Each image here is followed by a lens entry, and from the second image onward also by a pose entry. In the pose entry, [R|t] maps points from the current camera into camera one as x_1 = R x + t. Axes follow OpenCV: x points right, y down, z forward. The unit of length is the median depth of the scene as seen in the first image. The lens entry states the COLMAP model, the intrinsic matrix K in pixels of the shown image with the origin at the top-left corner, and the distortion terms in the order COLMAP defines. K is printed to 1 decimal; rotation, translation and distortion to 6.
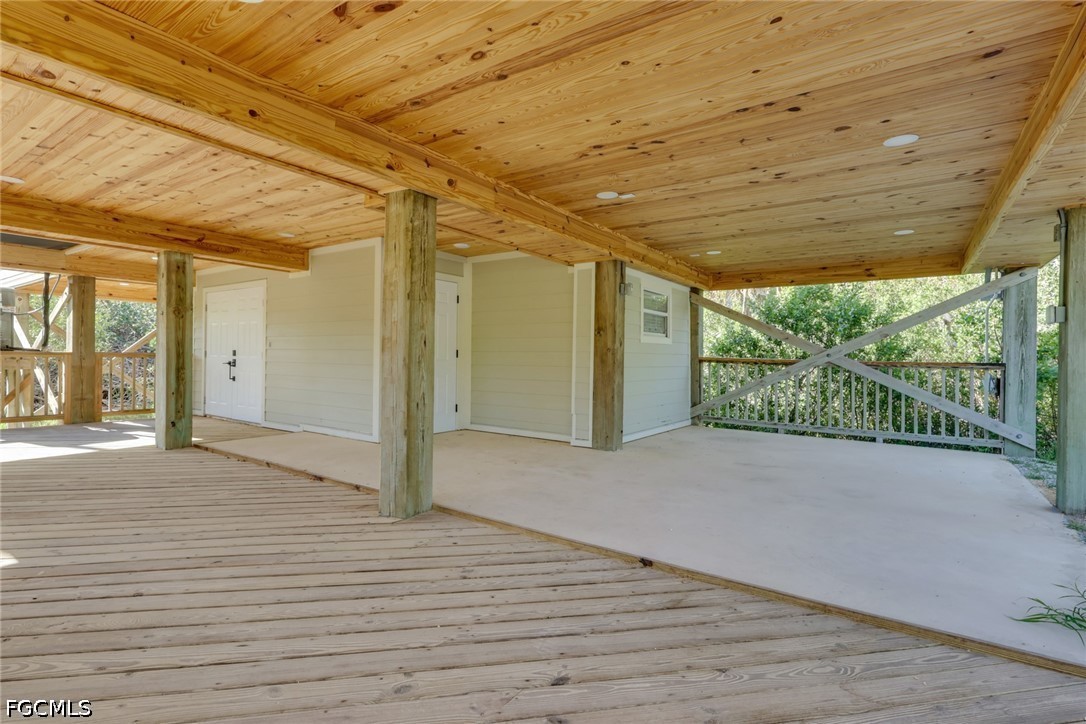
lens RADIAL K [[542.3, 0, 544.7], [0, 542.3, 359.6], [0, 0, 1]] dist [-0.002634, 0.001991]
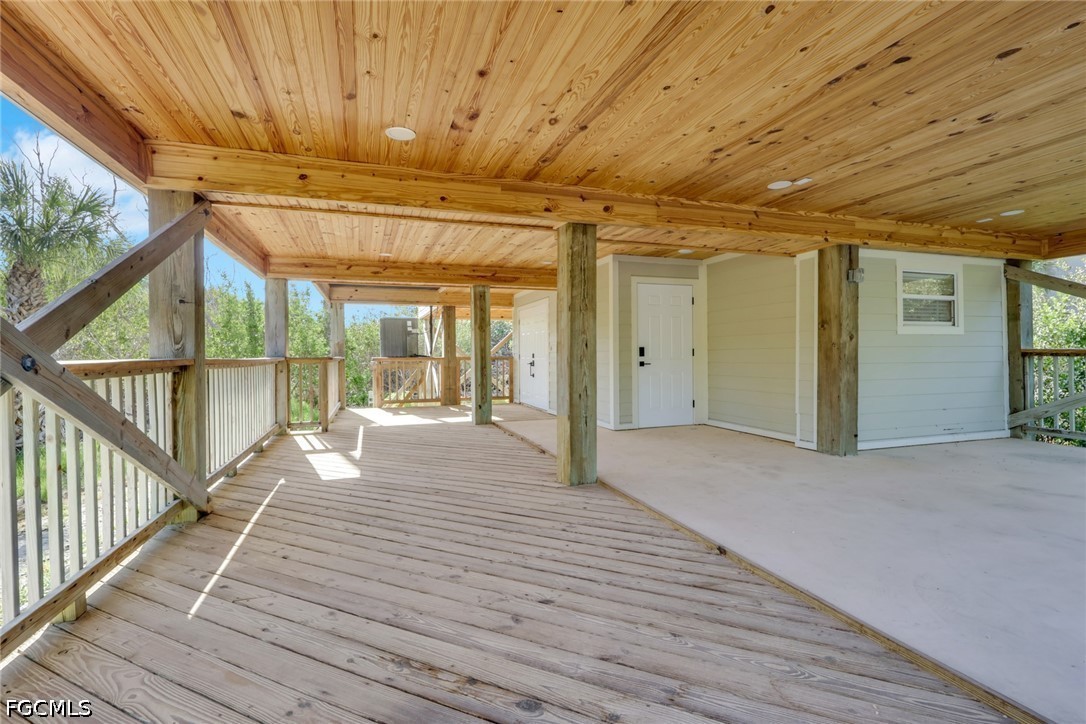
lens RADIAL K [[542.3, 0, 549.2], [0, 542.3, 362.4], [0, 0, 1]] dist [-0.002634, 0.001991]
pose [[0.792304, -0.011518, -0.610018, 0.458650], [0.015769, 0.999874, 0.001601, 0.004589], [0.609923, -0.010887, 0.792386, -0.019265]]
